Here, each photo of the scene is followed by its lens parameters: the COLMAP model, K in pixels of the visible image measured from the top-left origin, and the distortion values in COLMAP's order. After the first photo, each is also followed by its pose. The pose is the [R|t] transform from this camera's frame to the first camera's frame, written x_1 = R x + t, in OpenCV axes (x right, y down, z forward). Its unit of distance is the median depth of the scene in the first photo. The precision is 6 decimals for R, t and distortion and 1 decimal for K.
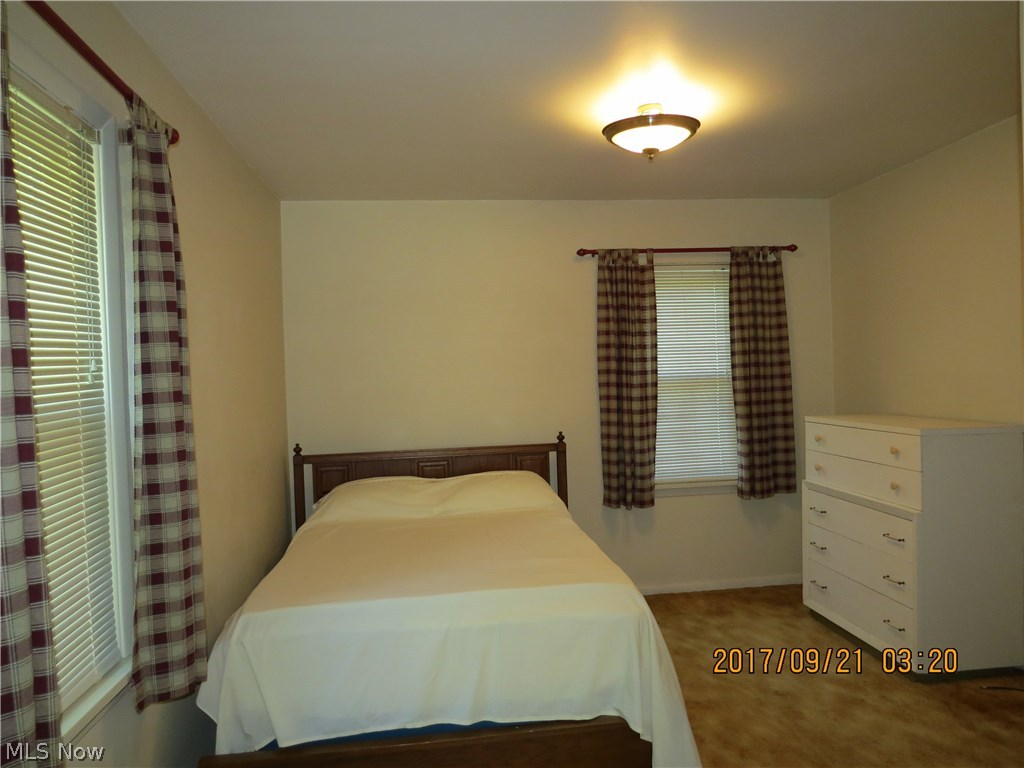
lens RADIAL K [[738.0, 0, 512.0], [0, 738.0, 384.0], [0, 0, 1]] dist [-0.015095, 0.006008]
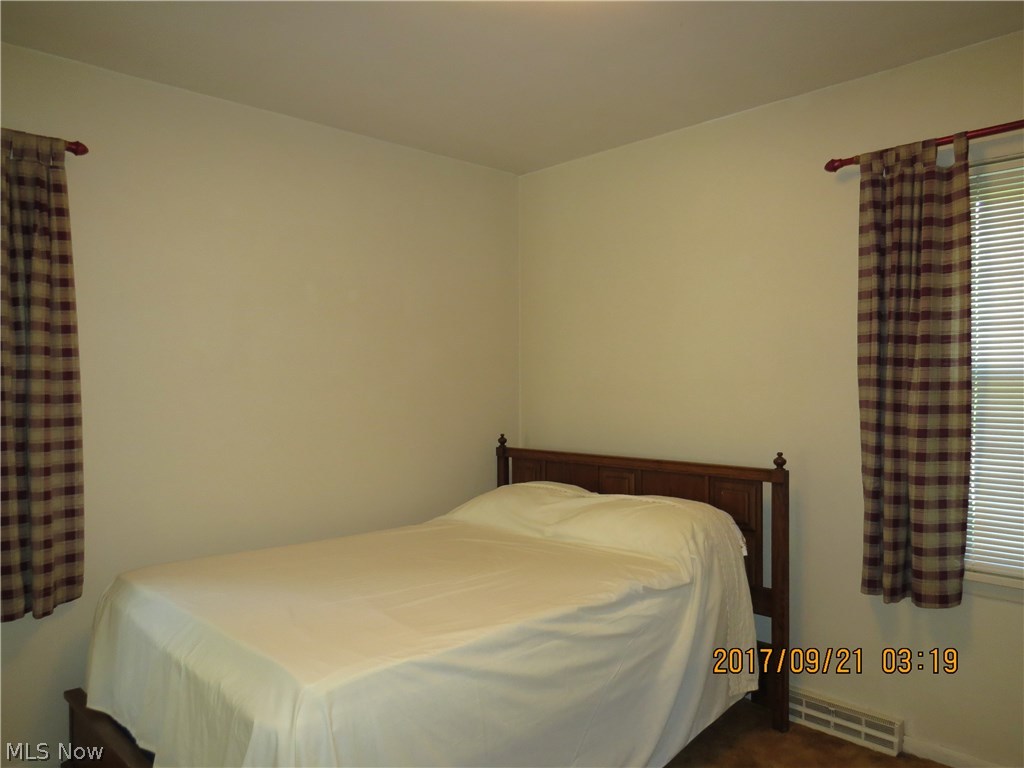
lens RADIAL K [[738.0, 0, 512.0], [0, 738.0, 384.0], [0, 0, 1]] dist [-0.015095, 0.006008]
pose [[0.595927, 0.036204, -0.802222, 0.430432], [-0.017858, 0.999334, 0.031834, -0.011573], [0.802840, -0.004645, 0.596176, 0.418441]]
